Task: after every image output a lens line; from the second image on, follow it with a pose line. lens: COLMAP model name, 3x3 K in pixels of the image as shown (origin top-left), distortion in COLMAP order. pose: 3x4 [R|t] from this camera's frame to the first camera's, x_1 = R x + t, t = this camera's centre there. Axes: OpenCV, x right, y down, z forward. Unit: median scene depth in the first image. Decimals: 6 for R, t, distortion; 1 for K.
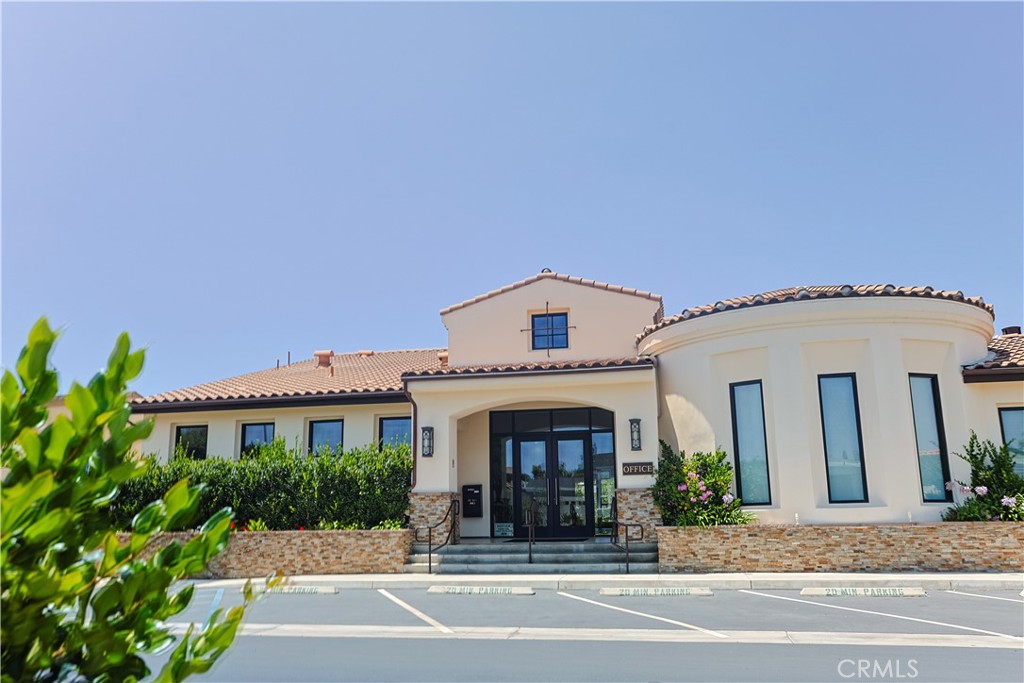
lens RADIAL K [[832.3, 0, 512.7], [0, 832.3, 336.0], [0, 0, 1]] dist [-0.017512, -0.006501]
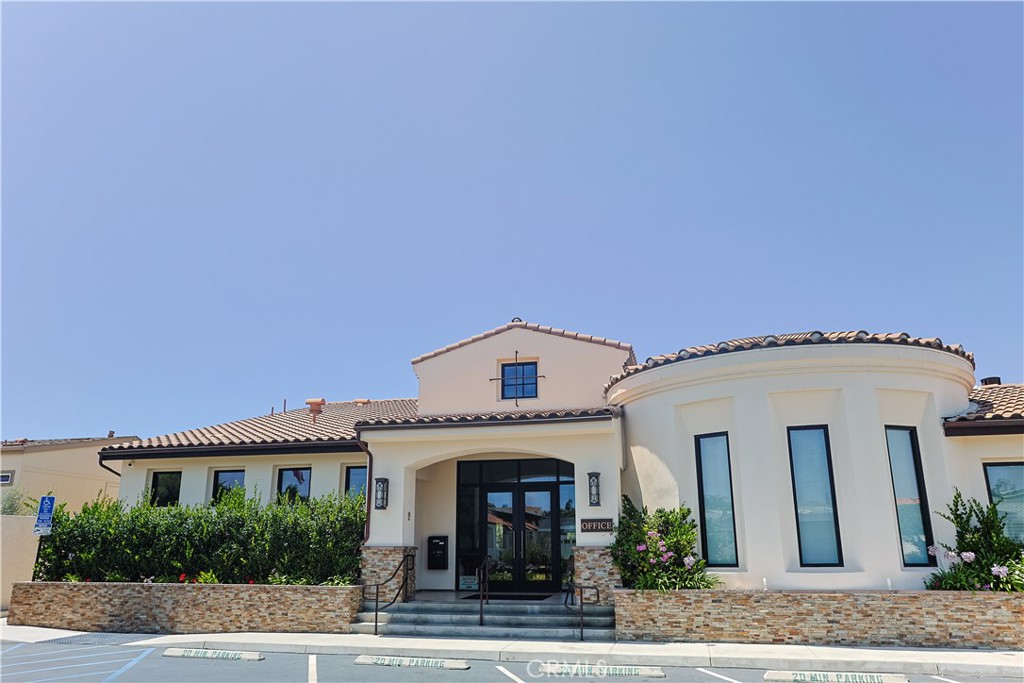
lens RADIAL K [[718.0, 0, 512.9], [0, 718.0, 347.4], [0, 0, 1]] dist [-0.037652, 0.013191]
pose [[0.999215, 0.002147, -0.039562, 0.086286], [-0.004370, 0.998410, -0.056206, 0.003705], [0.039378, 0.056335, 0.997635, 0.171083]]
